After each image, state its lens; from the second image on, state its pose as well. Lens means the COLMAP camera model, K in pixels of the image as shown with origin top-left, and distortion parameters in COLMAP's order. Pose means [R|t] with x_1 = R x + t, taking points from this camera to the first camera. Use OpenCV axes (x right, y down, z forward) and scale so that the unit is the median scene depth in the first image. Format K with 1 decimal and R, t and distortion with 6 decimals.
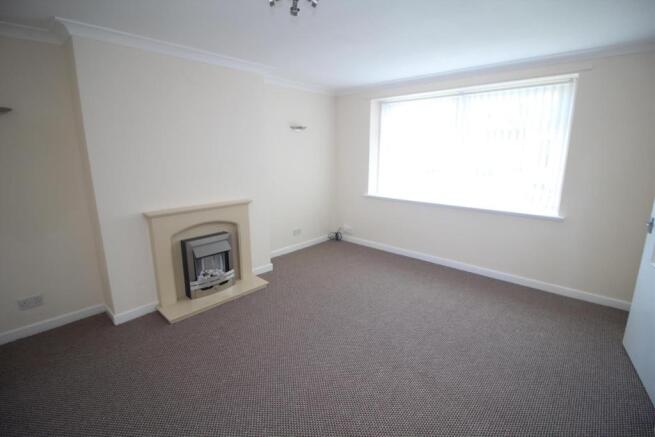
lens RADIAL K [[293.7, 0, 326.5], [0, 293.7, 209.7], [0, 0, 1]] dist [-0.001185, -0.000204]
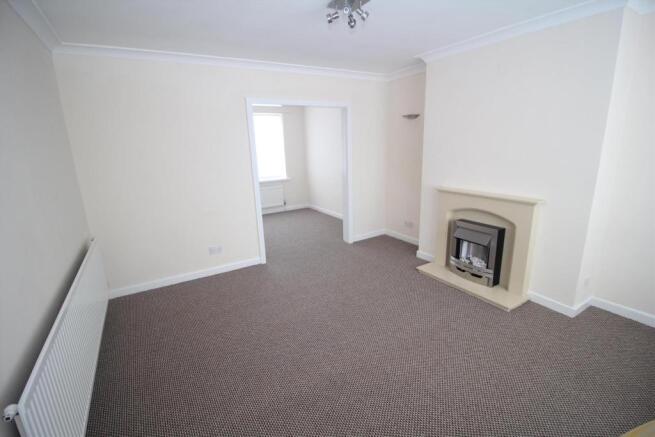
lens RADIAL K [[306.5, 0, 327.5], [0, 306.5, 218.5], [0, 0, 1]] dist [-0.002677, -0.000479]
pose [[-0.259205, 0.250461, -0.932782, 0.712787], [-0.152475, 0.943067, 0.295593, -0.161153], [0.953711, 0.218845, -0.206259, 0.745720]]
